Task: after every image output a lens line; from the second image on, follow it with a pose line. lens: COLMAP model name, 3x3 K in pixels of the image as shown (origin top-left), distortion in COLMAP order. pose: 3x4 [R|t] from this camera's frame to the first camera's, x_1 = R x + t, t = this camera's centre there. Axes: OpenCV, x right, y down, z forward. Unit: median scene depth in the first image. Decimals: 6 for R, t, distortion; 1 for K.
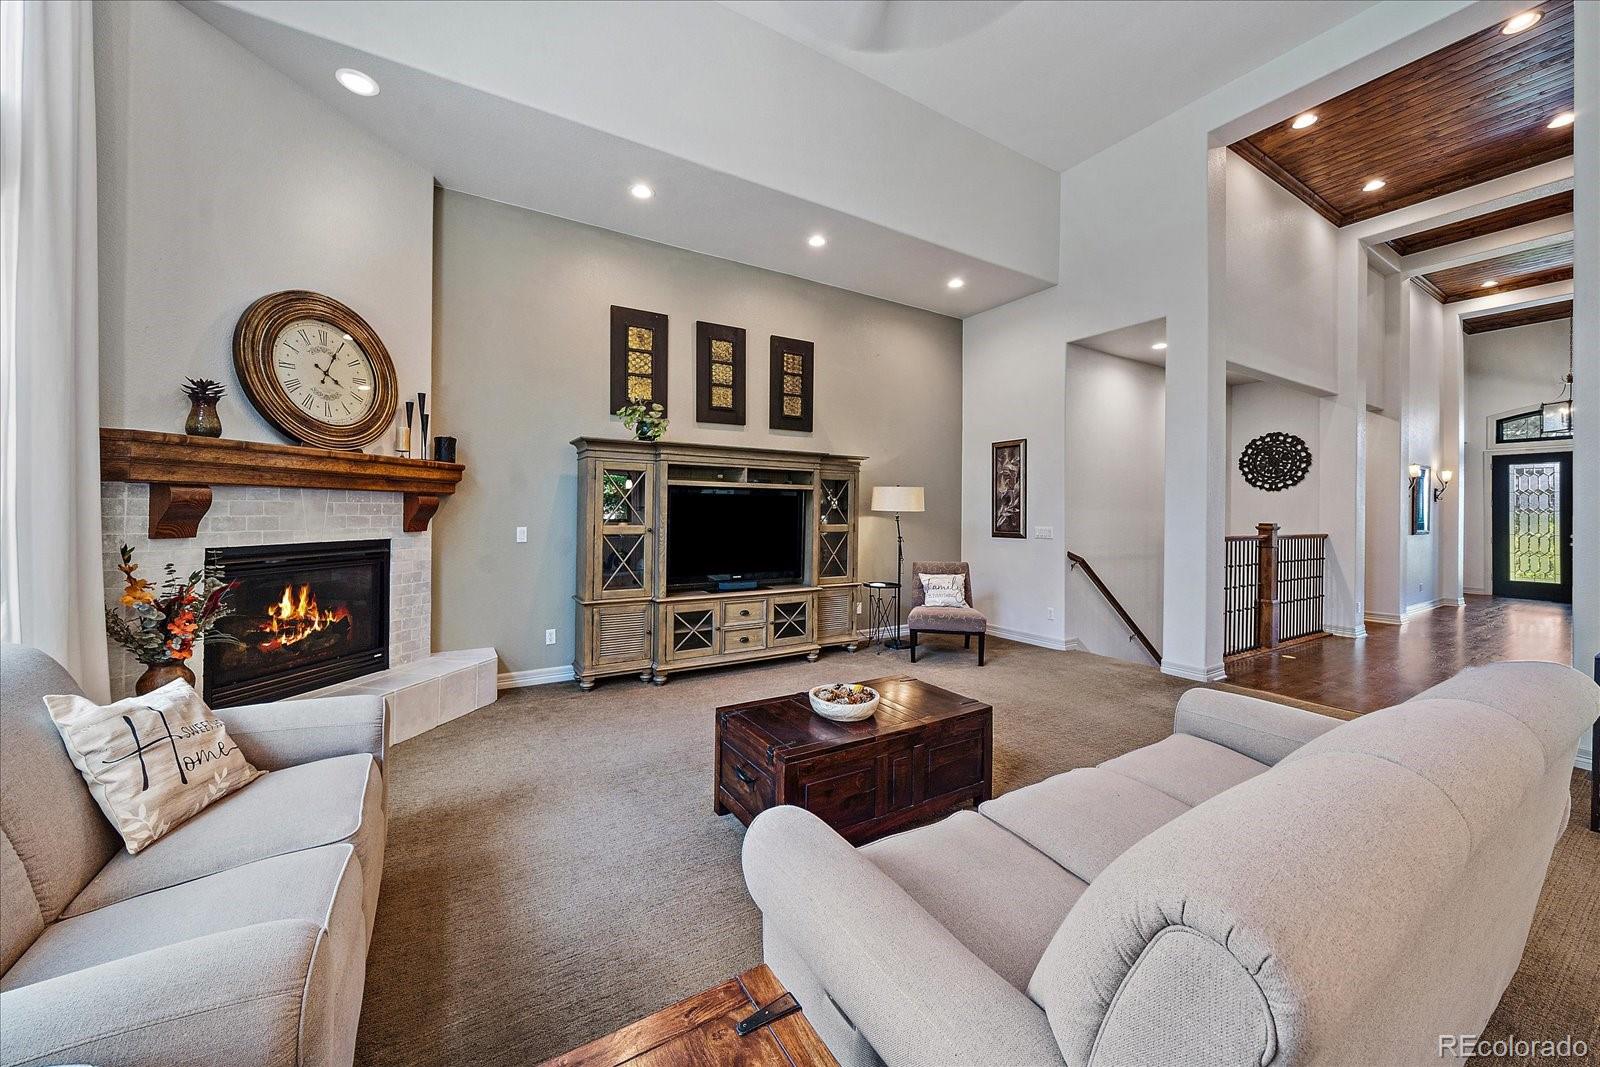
lens RADIAL K [[590.4, 0, 801.4], [0, 590.4, 501.9], [0, 0, 1]] dist [-0.001201, -0.000131]
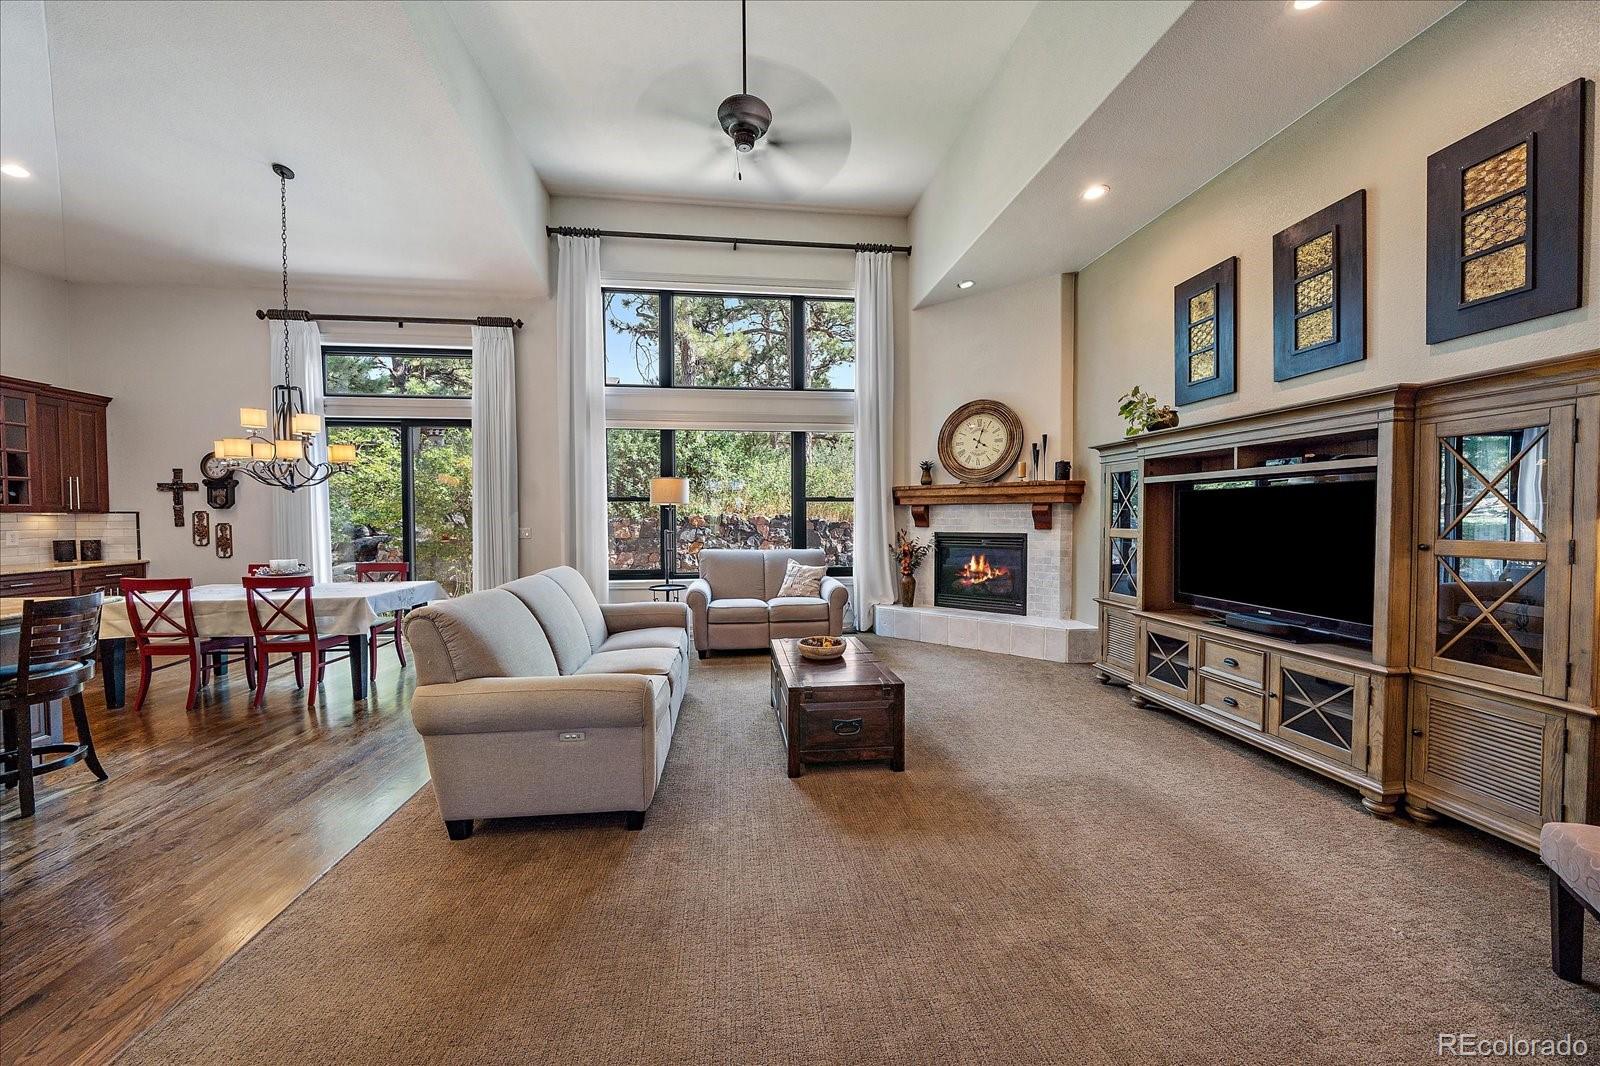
lens RADIAL K [[550.1, 0, 793.2], [0, 550.1, 530.2], [0, 0, 1]] dist [-0.005839, 0.000062]
pose [[-0.425922, 0.016211, -0.904615, 0.717708], [0.014359, 0.999835, 0.011157, 0.023130], [0.904646, -0.008238, -0.426085, 0.853305]]
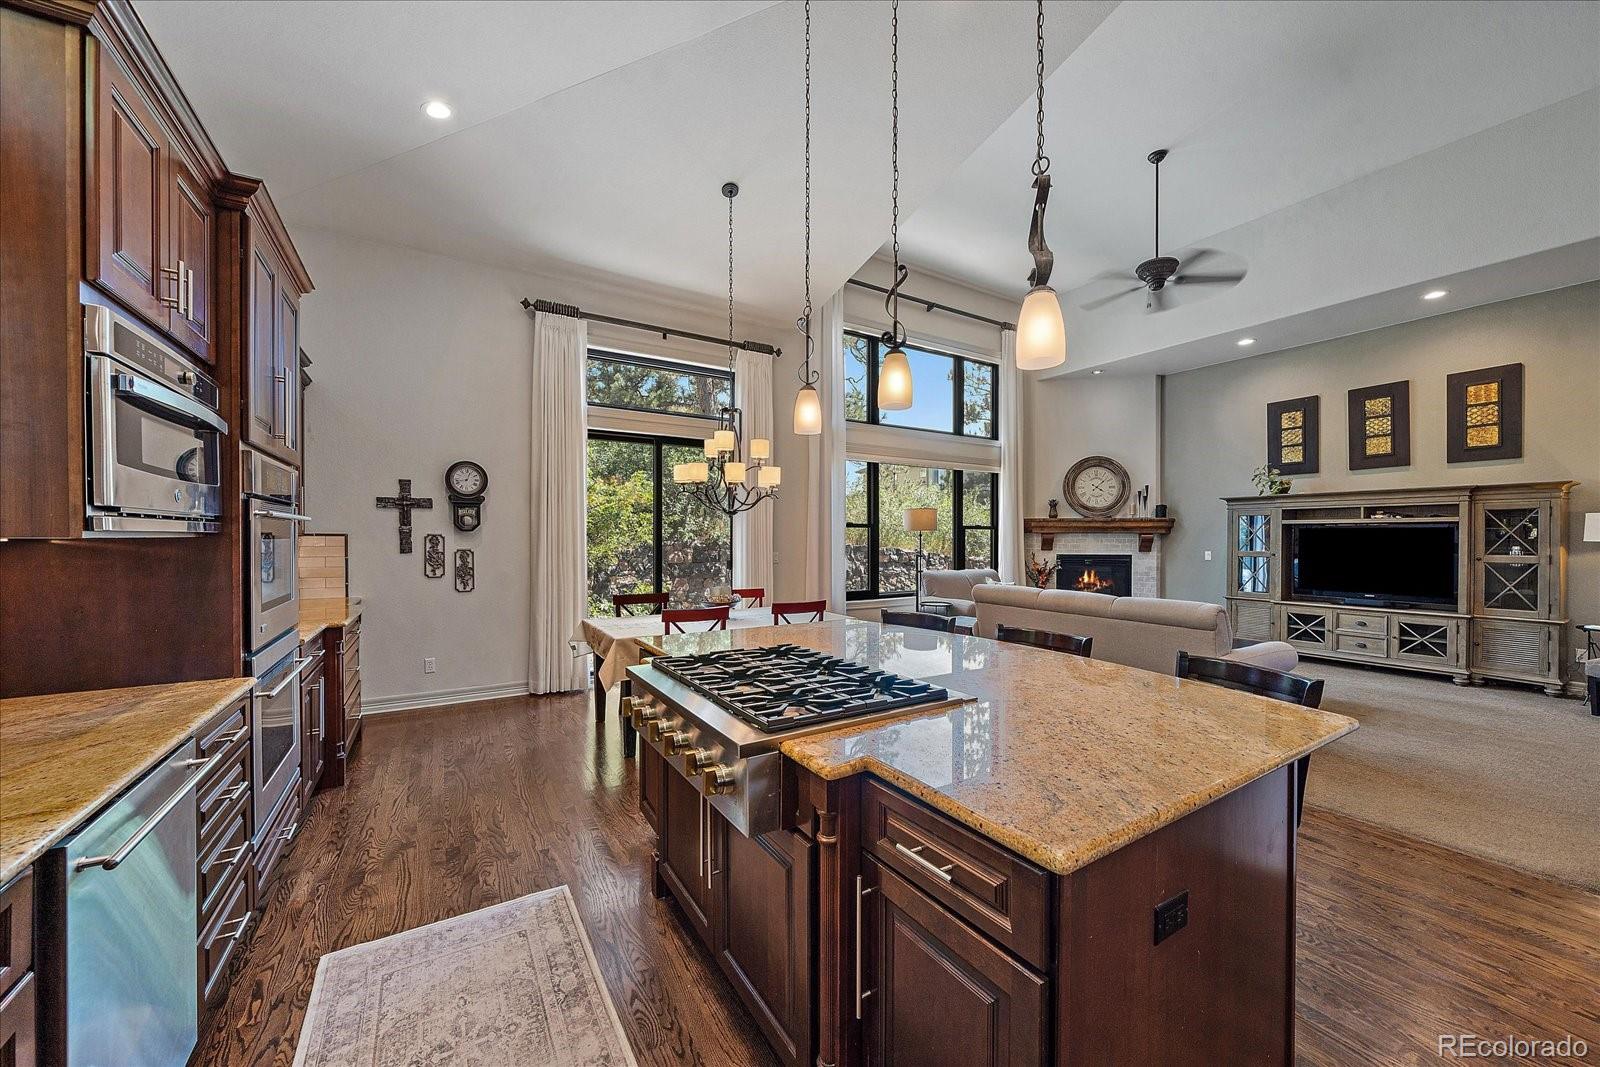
lens RADIAL K [[590.4, 0, 794.9], [0, 590.4, 542.6], [0, 0, 1]] dist [-0.001201, -0.000131]
pose [[-0.006330, -0.001375, -0.999979, 1.210097], [0.014598, 0.999892, -0.001467, 0.001772], [0.999873, -0.014607, -0.006309, -0.191503]]
